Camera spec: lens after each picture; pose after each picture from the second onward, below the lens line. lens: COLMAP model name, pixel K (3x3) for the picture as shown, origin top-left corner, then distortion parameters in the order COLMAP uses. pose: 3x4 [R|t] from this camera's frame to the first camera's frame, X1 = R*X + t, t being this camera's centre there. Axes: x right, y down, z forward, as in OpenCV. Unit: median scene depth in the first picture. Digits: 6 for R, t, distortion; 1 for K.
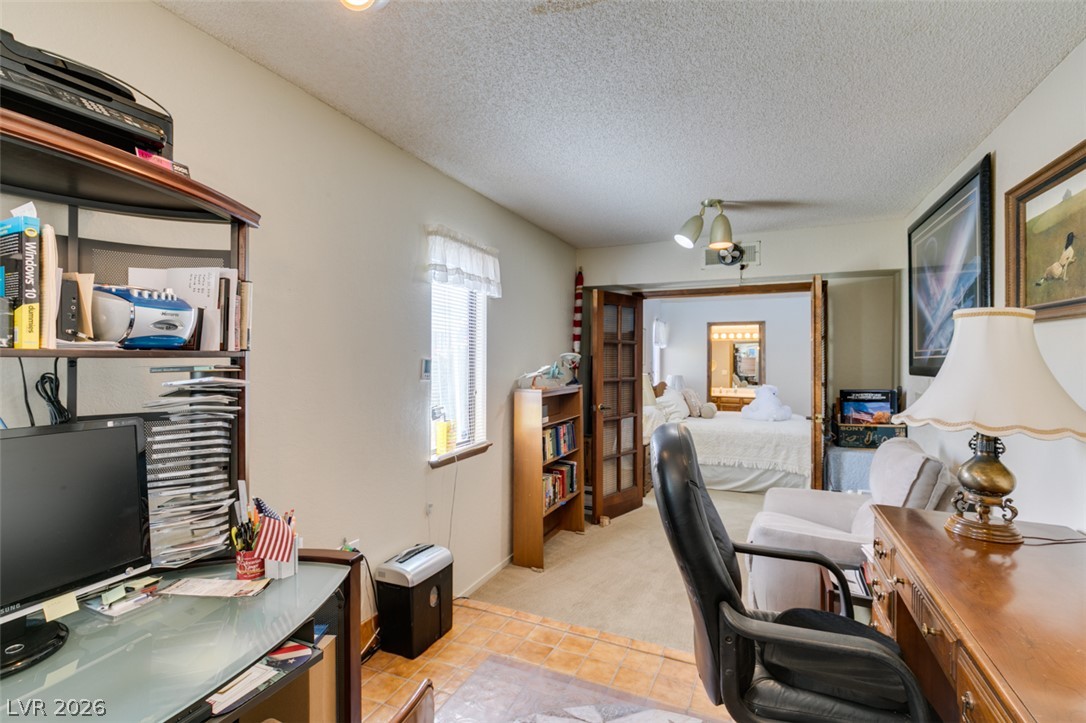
lens RADIAL K [[490.7, 0, 541.0], [0, 490.7, 370.4], [0, 0, 1]] dist [0.000002, -0.000827]
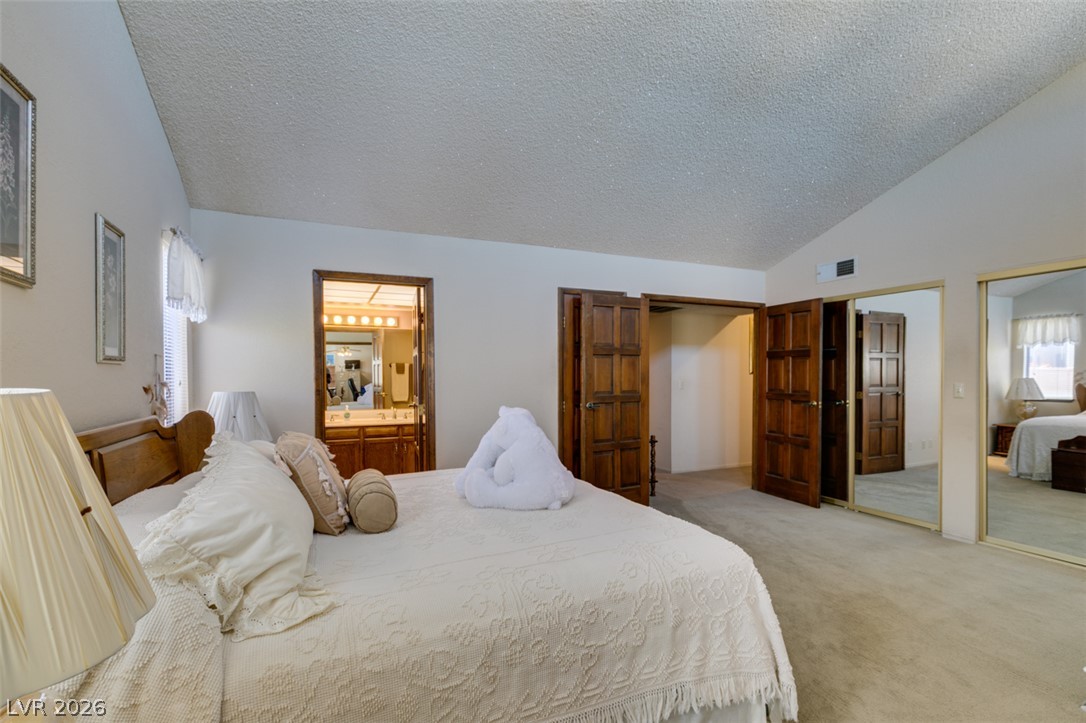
lens RADIAL K [[490.7, 0, 541.0], [0, 490.7, 370.4], [0, 0, 1]] dist [0.000002, -0.000827]
pose [[0.654585, -0.003125, 0.755982, 0.157612], [0.020270, 0.999704, -0.013418, 0.005317], [-0.755717, 0.024107, 0.654455, 0.638900]]
